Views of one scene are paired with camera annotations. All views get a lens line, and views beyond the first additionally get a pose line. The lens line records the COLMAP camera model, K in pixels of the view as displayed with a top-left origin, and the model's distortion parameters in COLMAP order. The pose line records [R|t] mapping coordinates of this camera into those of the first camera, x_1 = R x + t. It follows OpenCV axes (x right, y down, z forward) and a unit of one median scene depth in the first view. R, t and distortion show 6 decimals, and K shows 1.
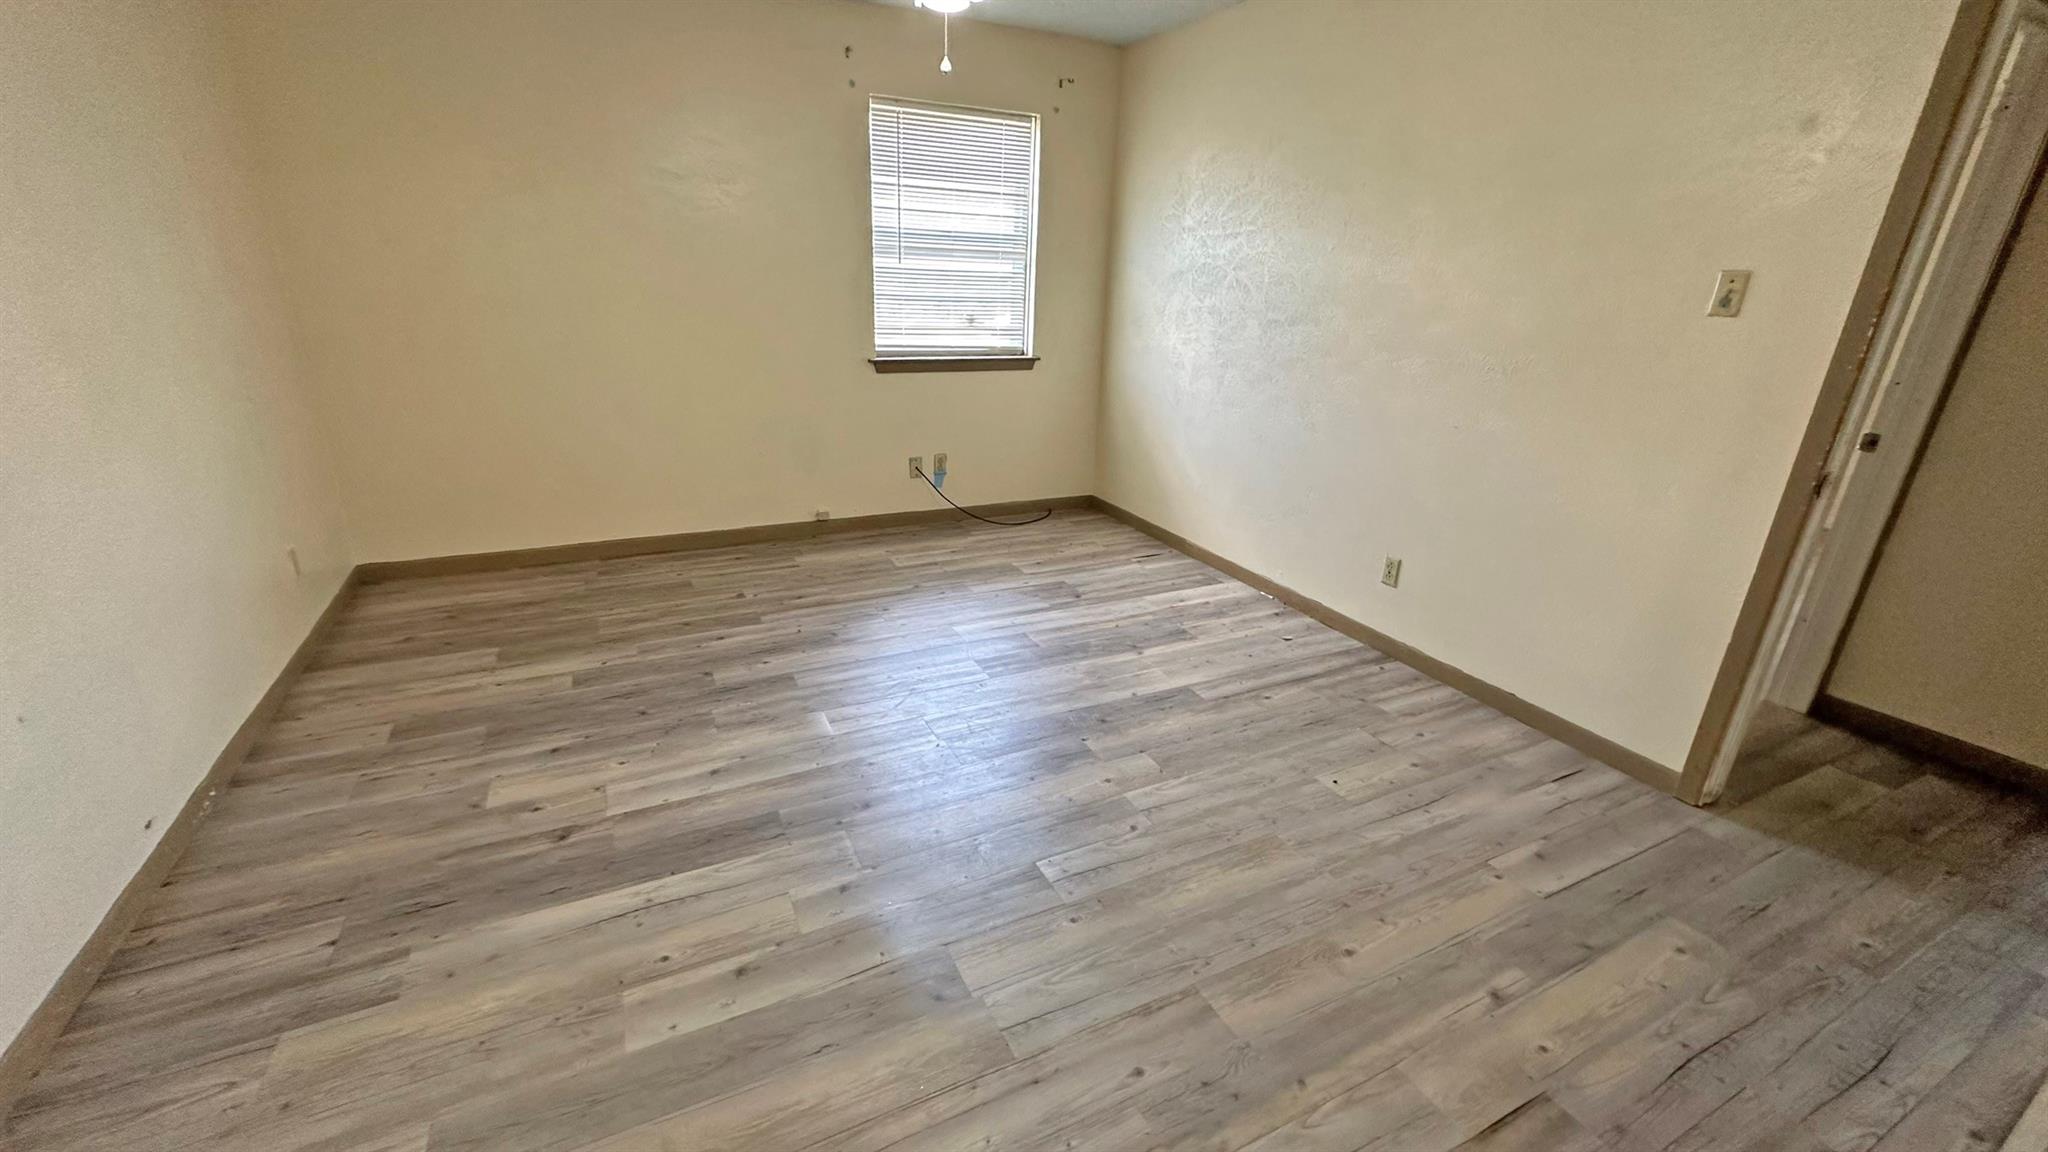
lens RADIAL K [[815.2, 0, 1018.6], [0, 815.2, 575.3], [0, 0, 1]] dist [-0.002421, 0.001029]
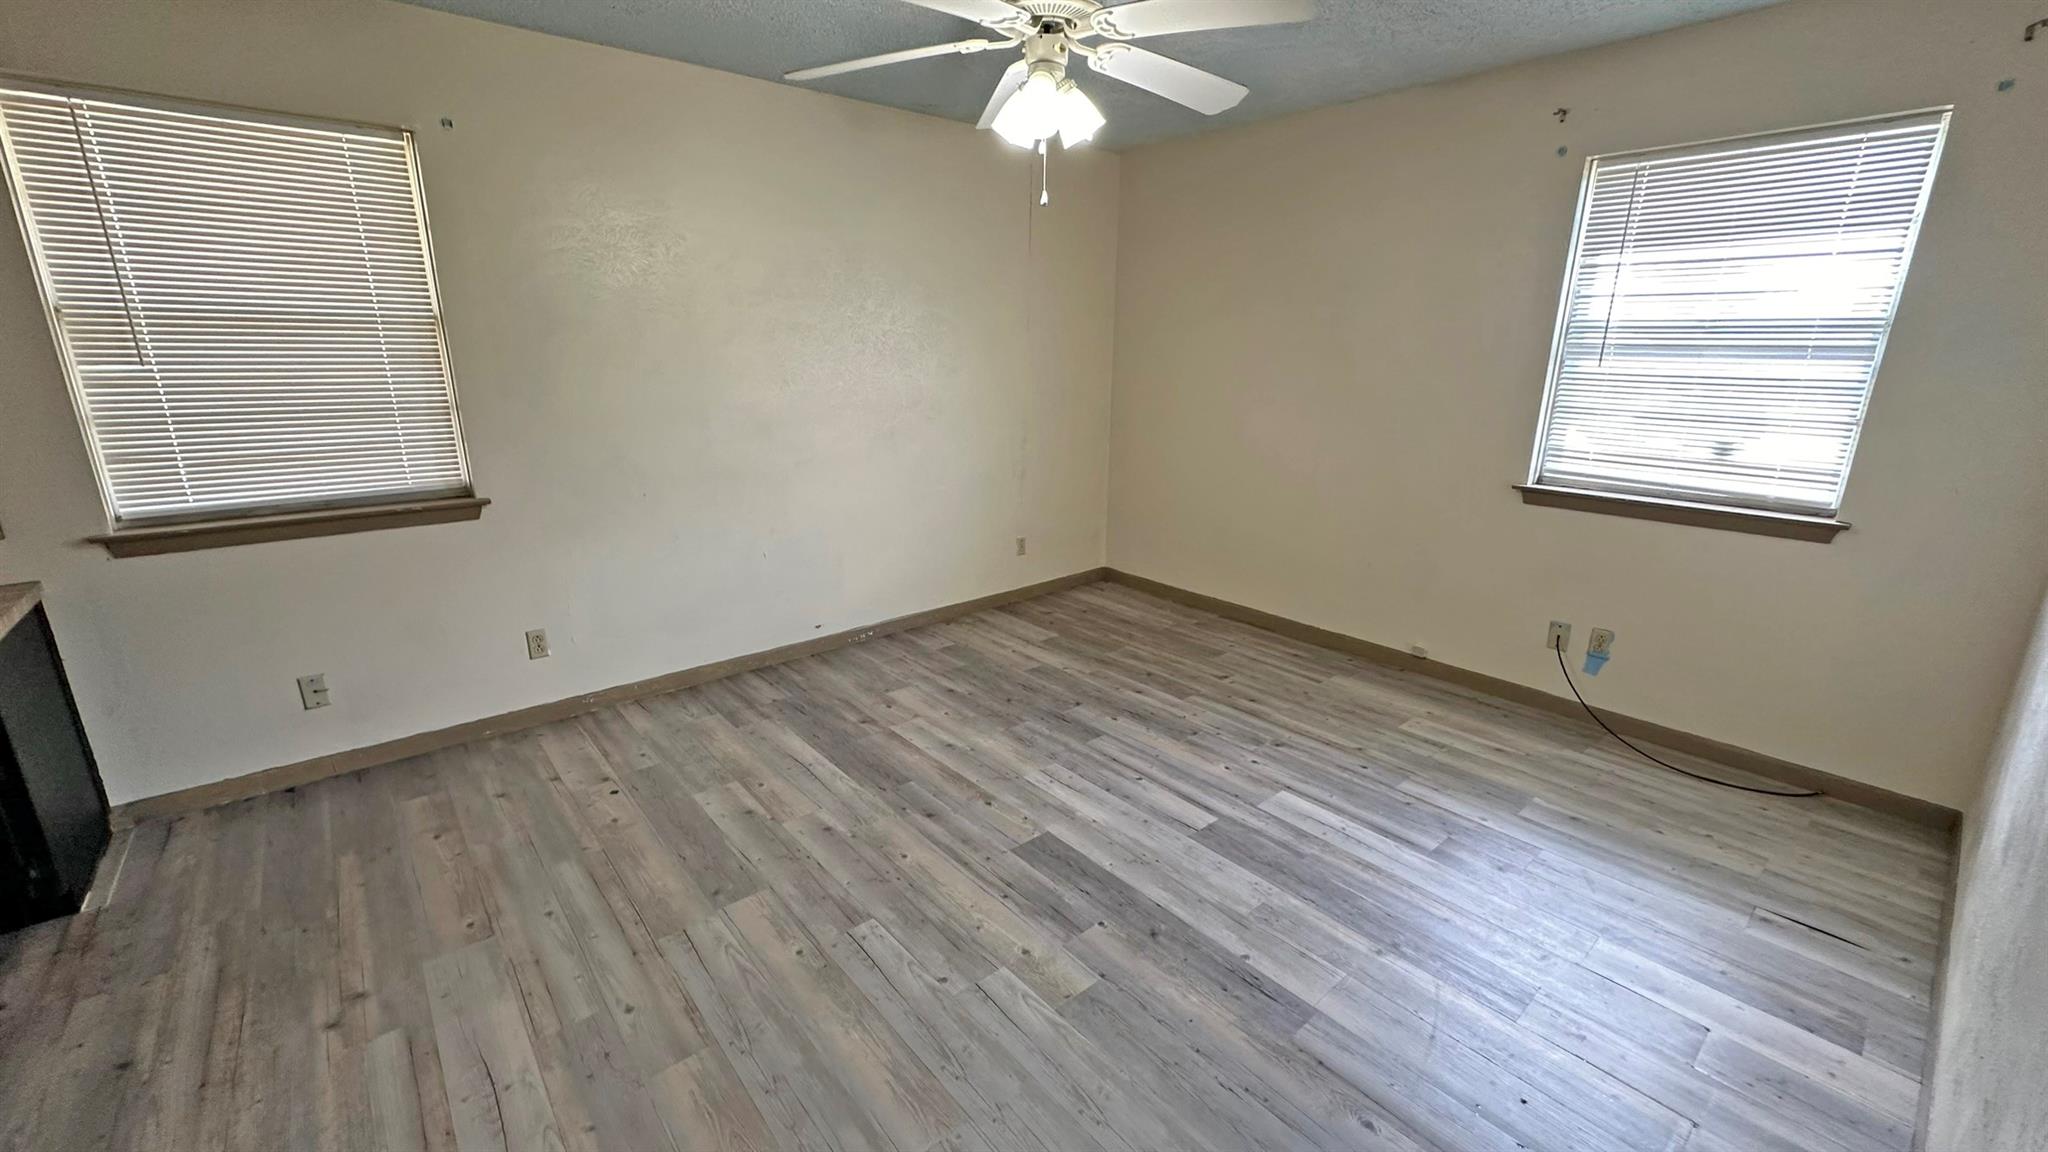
lens RADIAL K [[815.2, 0, 1030.7], [0, 815.2, 581.8], [0, 0, 1]] dist [-0.002421, 0.001029]
pose [[0.251582, 0.241346, -0.937261, 0.573027], [-0.336580, 0.929780, 0.149074, -0.169092], [0.907425, 0.277959, 0.315148, 0.432046]]
